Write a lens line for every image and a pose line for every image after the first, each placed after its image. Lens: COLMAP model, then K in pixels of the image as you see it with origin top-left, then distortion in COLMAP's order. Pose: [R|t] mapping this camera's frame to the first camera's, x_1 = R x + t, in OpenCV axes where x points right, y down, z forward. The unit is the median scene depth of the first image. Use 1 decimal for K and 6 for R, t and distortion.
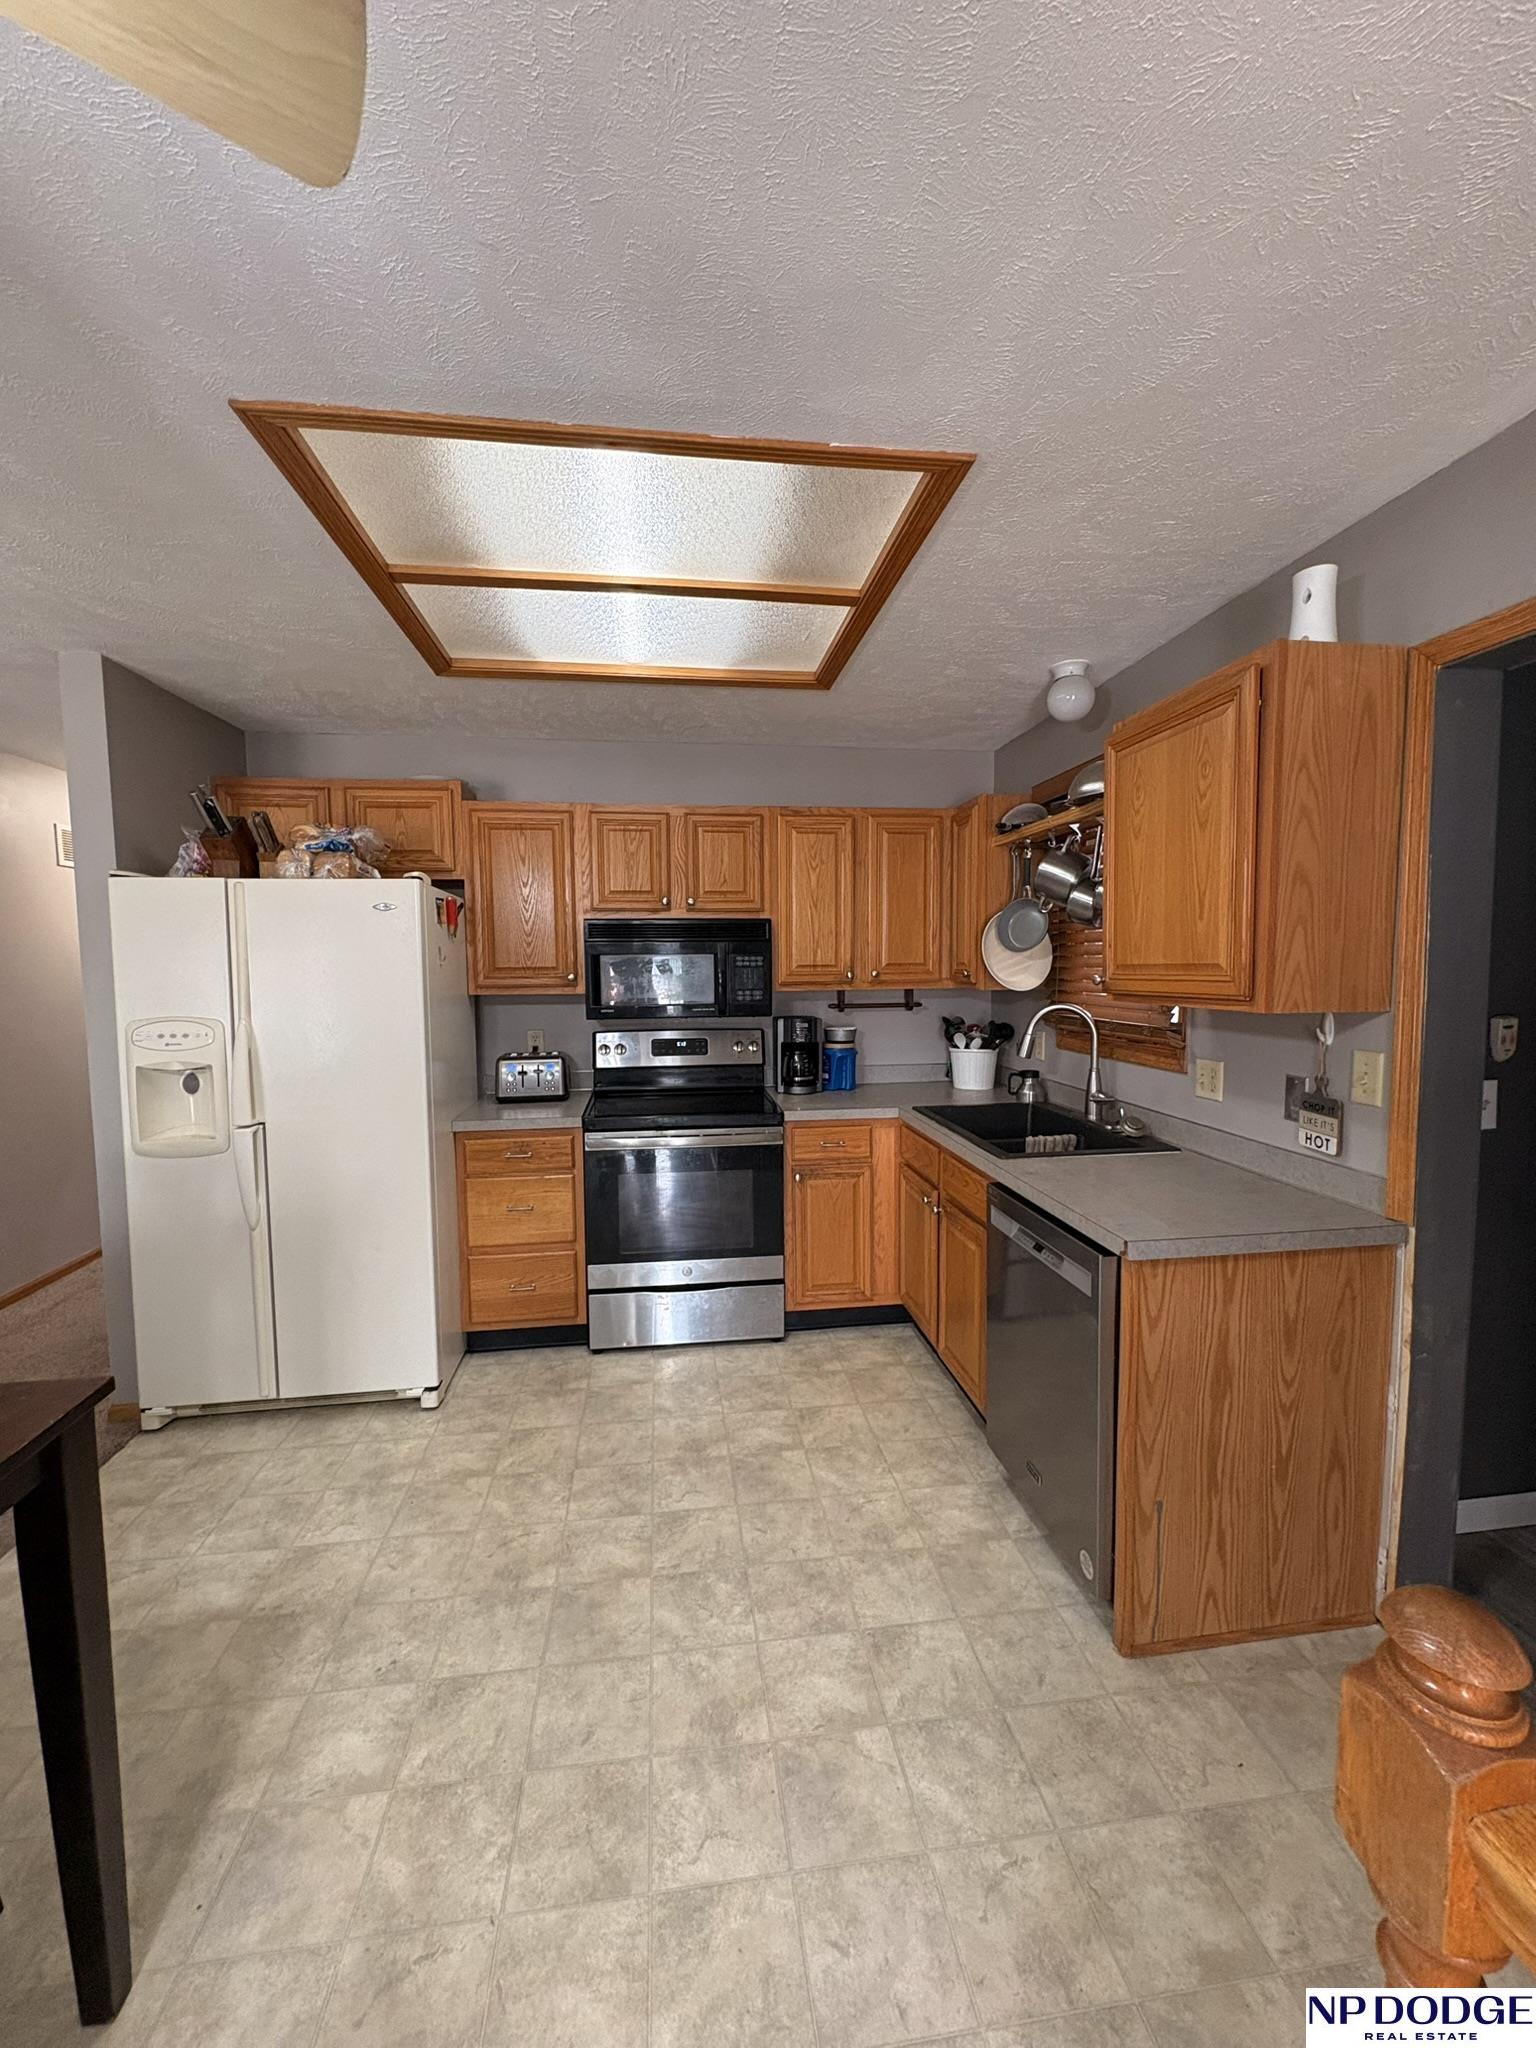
lens RADIAL K [[817.3, 0, 764.7], [0, 817.3, 1020.9], [0, 0, 1]] dist [0.003130, 0.000299]
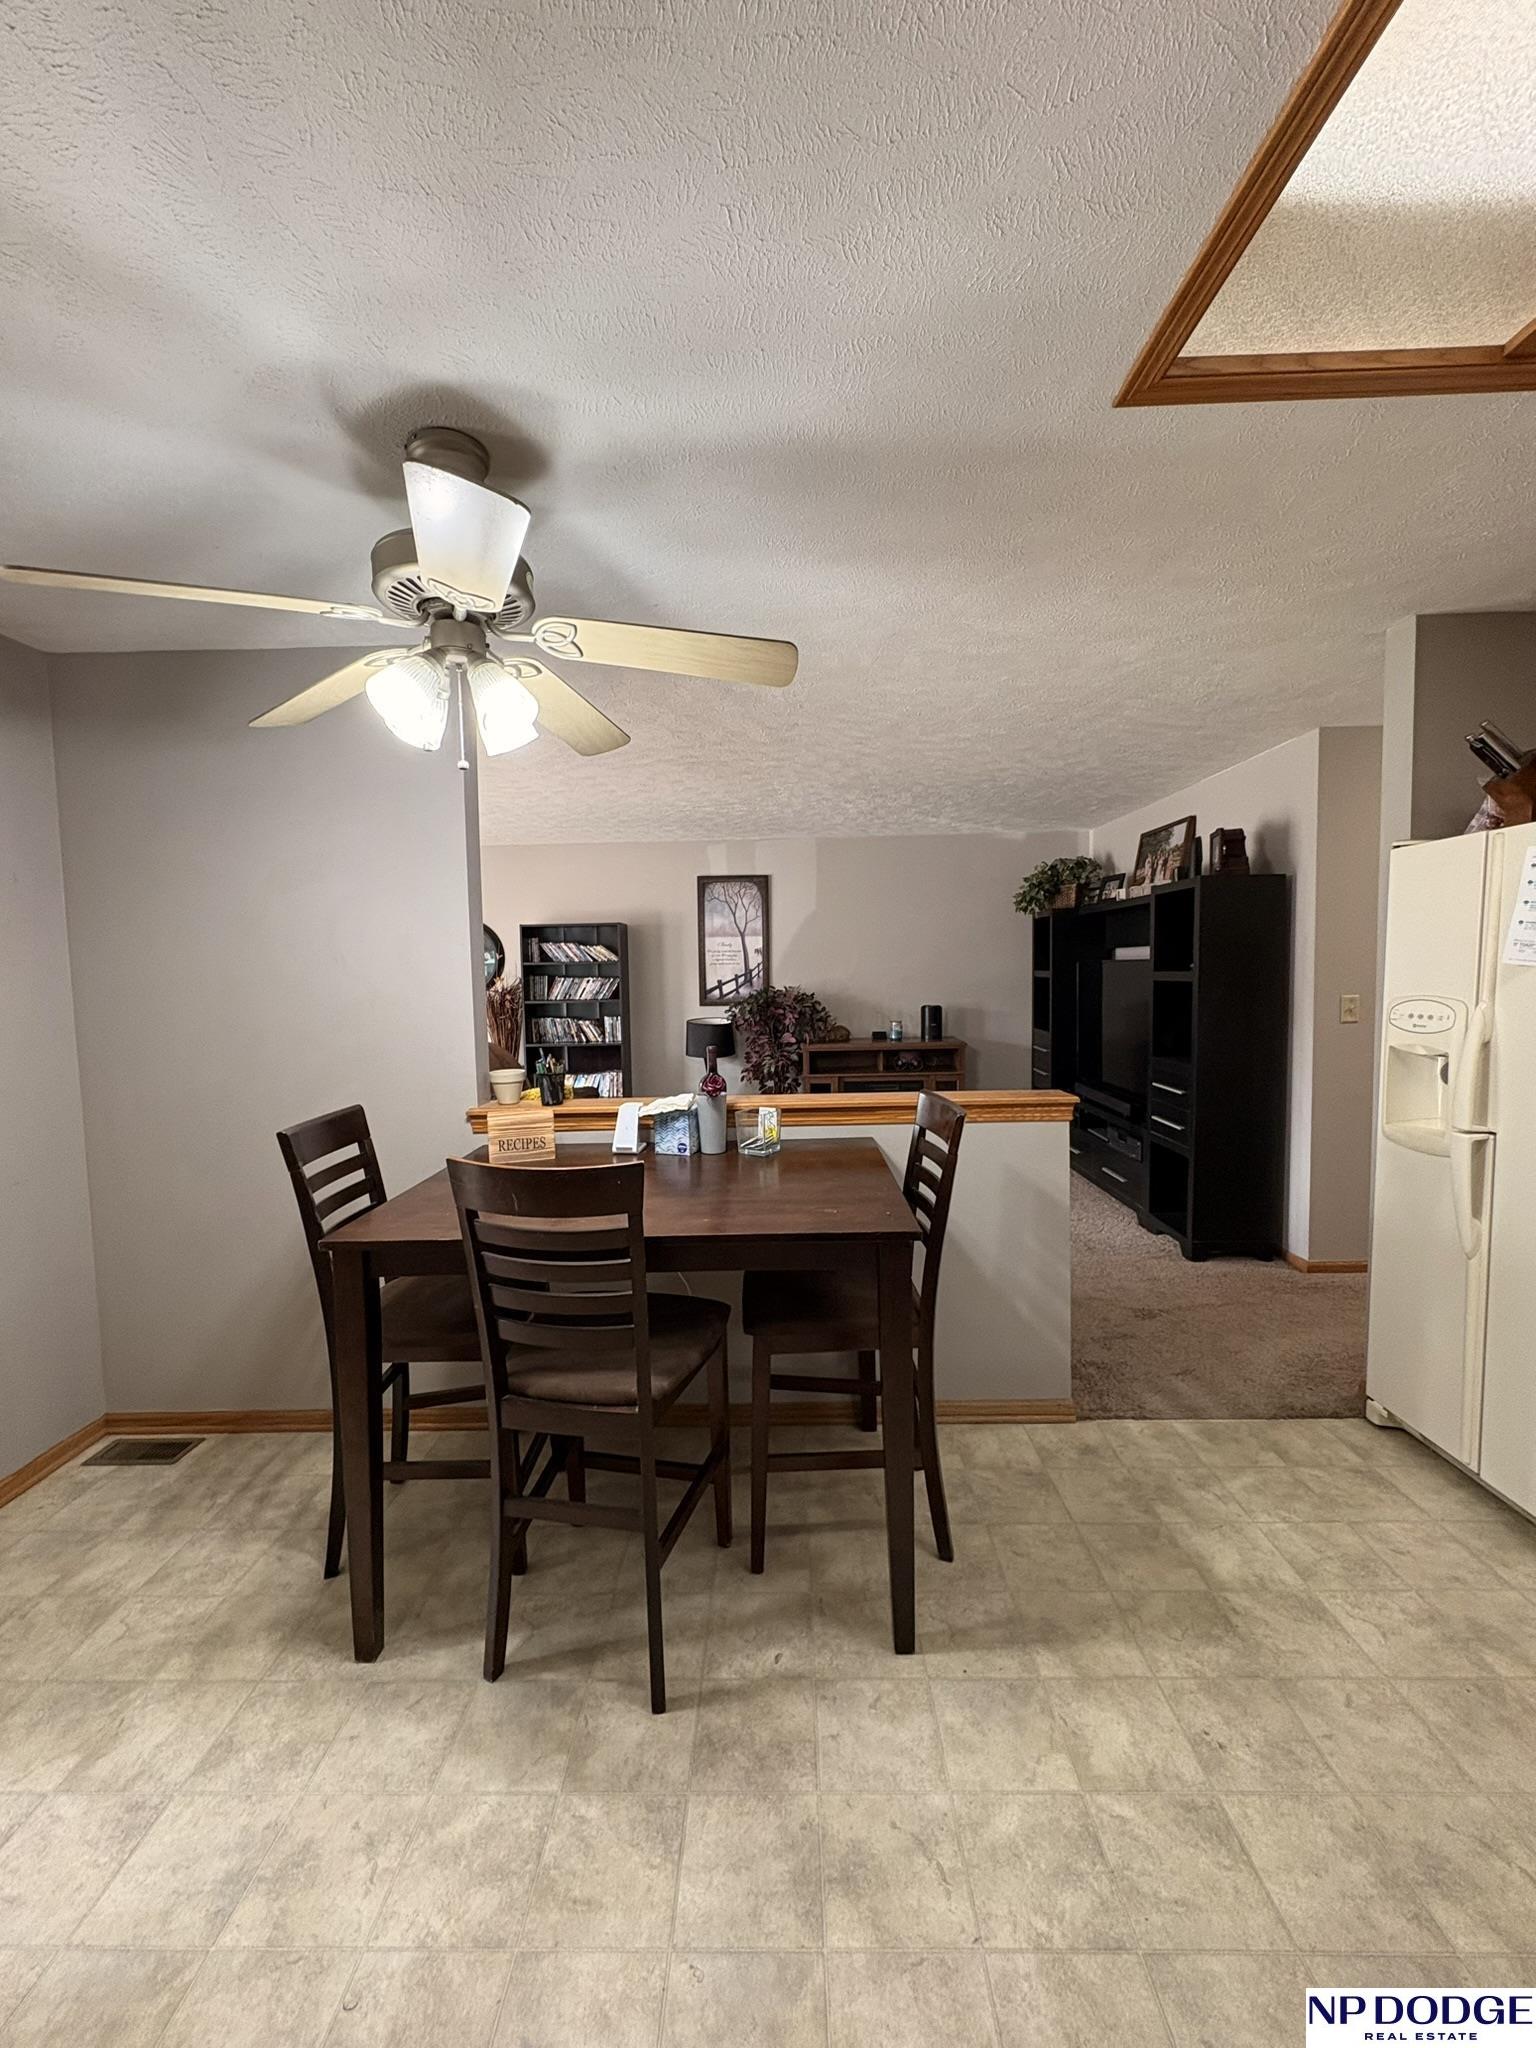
lens RADIAL K [[817.3, 0, 765.8], [0, 817.3, 1028.1], [0, 0, 1]] dist [0.003130, 0.000299]
pose [[-0.145972, 0.082425, -0.985849, 0.382057], [-0.049839, 0.994645, 0.090540, -0.020786], [0.988032, 0.062350, -0.141083, 0.568023]]
